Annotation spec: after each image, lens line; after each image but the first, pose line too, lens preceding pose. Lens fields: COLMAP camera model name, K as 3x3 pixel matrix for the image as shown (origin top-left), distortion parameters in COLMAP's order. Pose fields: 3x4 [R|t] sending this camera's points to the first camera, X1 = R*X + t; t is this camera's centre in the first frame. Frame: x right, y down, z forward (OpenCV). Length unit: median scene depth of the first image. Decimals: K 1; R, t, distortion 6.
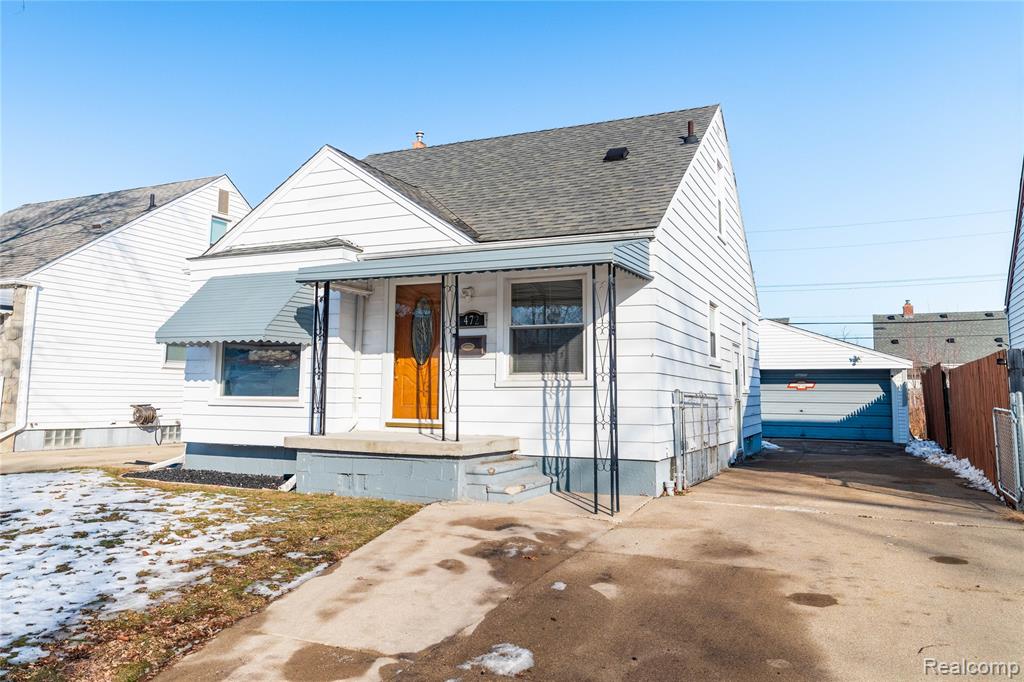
lens RADIAL K [[718.7, 0, 511.3], [0, 718.7, 306.1], [0, 0, 1]] dist [0.003448, -0.000804]
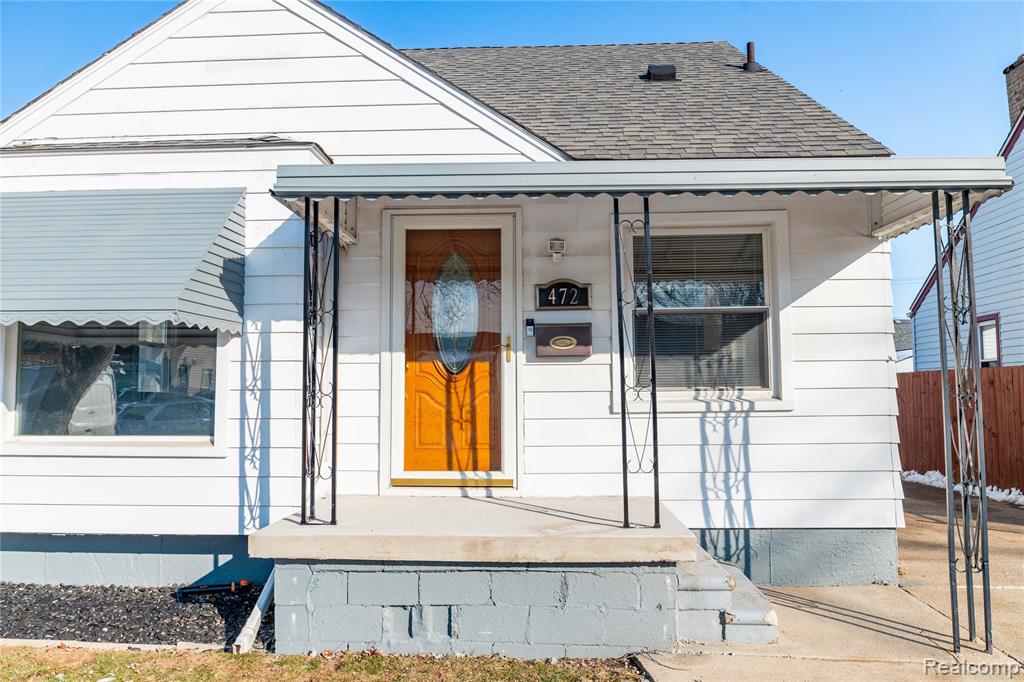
lens RADIAL K [[720.9, 0, 512.0], [0, 720.9, 341.0], [0, 0, 1]] dist [-0.006966, -0.000718]
pose [[0.932633, 0.014995, 0.360515, -0.298167], [-0.032558, 0.998558, 0.042692, 0.031978], [-0.359355, -0.051554, 0.931776, 0.478280]]
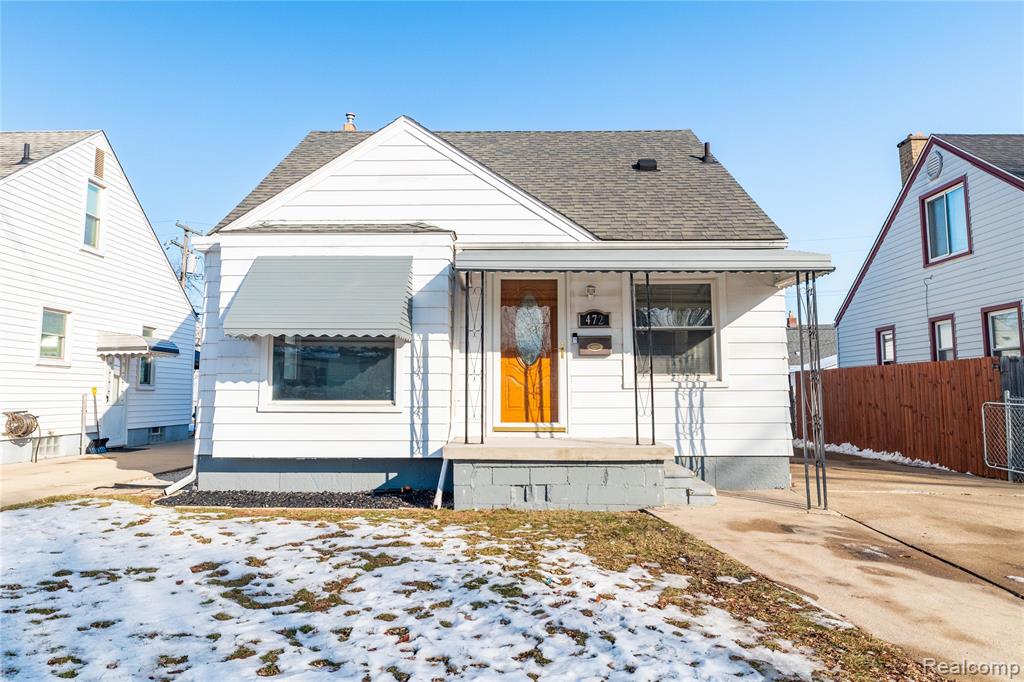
lens RADIAL K [[684.2, 0, 506.8], [0, 684.2, 315.1], [0, 0, 1]] dist [-0.000054, -0.001197]
pose [[0.924696, 0.035146, 0.379081, -0.514991], [-0.039294, 0.999223, 0.003209, 0.014927], [-0.378674, -0.017863, 0.925358, 0.188125]]
